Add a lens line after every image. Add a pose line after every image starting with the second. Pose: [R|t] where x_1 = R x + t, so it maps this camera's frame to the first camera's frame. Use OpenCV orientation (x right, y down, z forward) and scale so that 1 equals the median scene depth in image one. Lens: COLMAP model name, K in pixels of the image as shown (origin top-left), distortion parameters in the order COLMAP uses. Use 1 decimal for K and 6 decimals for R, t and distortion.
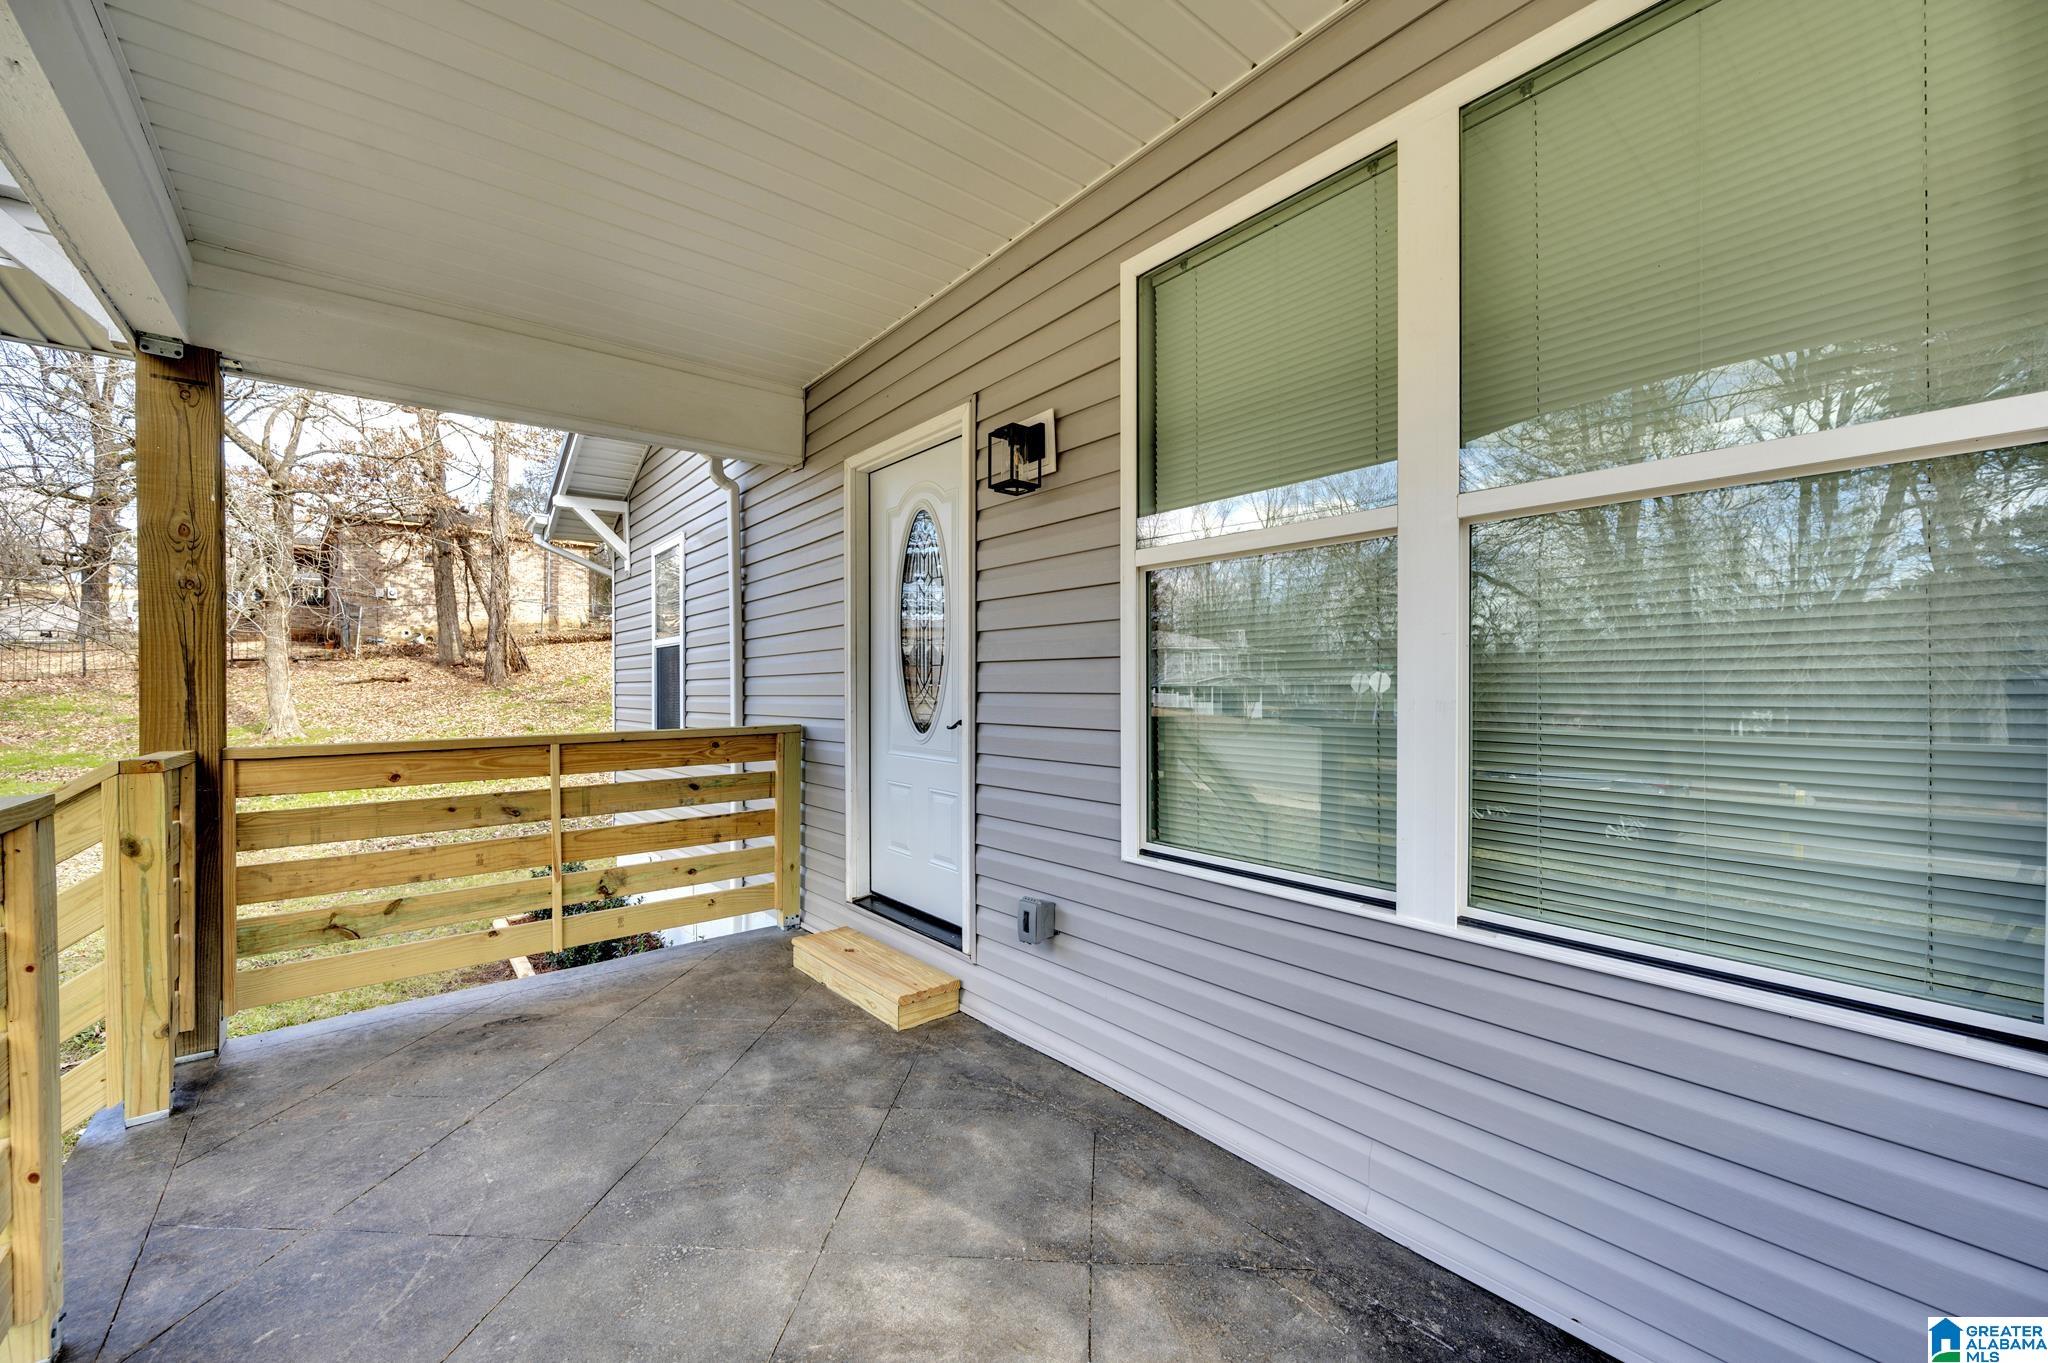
lens RADIAL K [[797.3, 0, 1022.3], [0, 797.3, 688.6], [0, 0, 1]] dist [-0.002354, -0.000355]
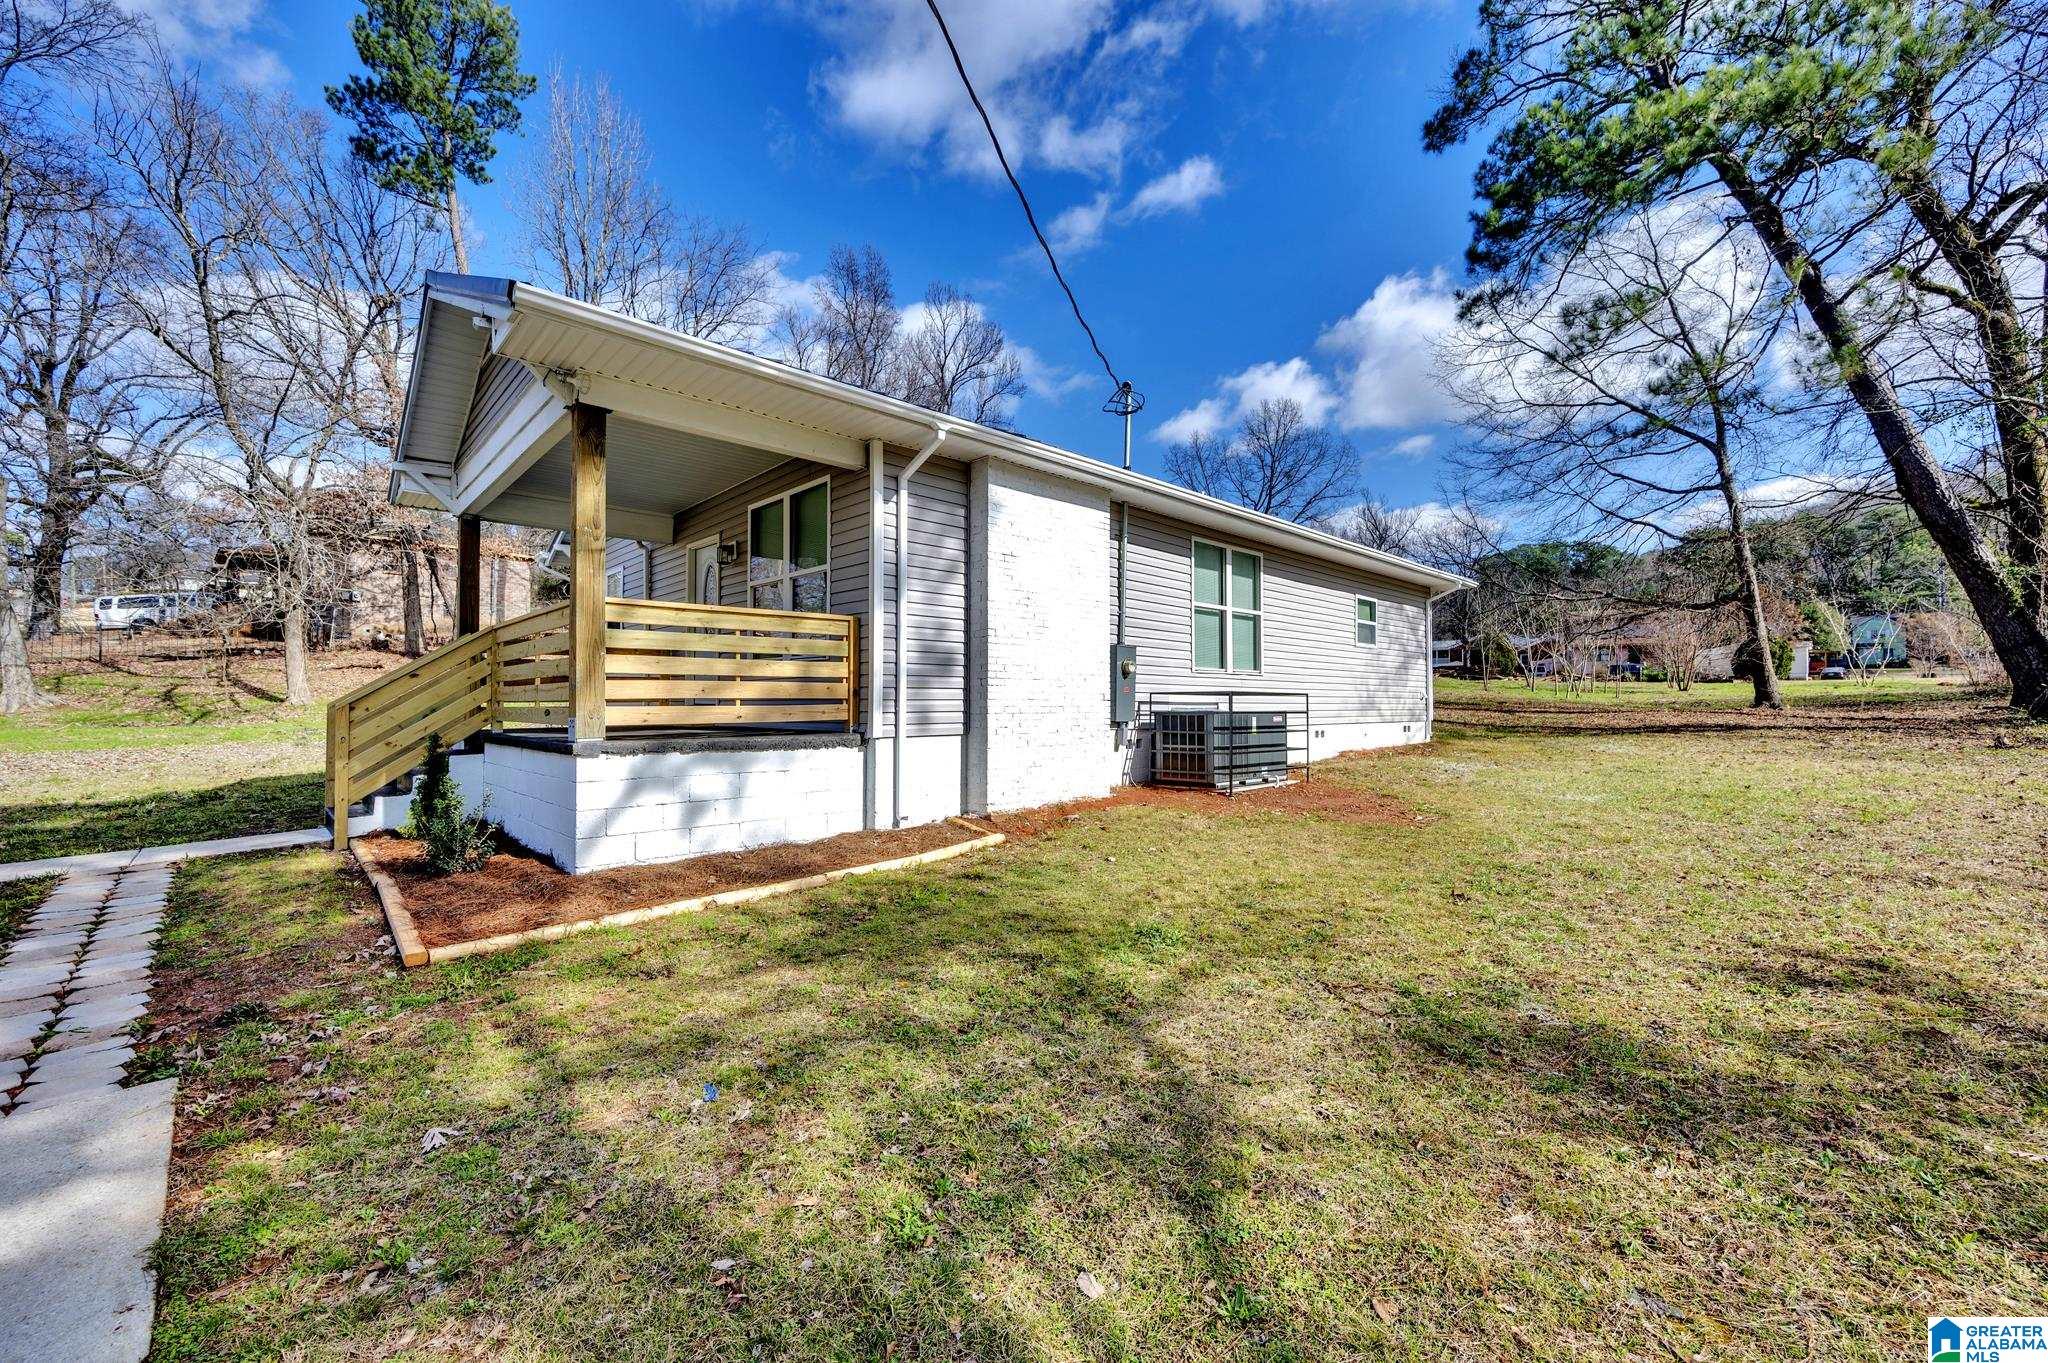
lens RADIAL K [[797.3, 0, 1022.3], [0, 797.3, 688.6], [0, 0, 1]] dist [-0.002354, -0.000355]
pose [[0.997144, 0.007297, 0.075170, 0.111085], [-0.005759, 0.999770, -0.020654, 0.039103], [-0.075303, 0.020162, 0.996957, -0.276731]]
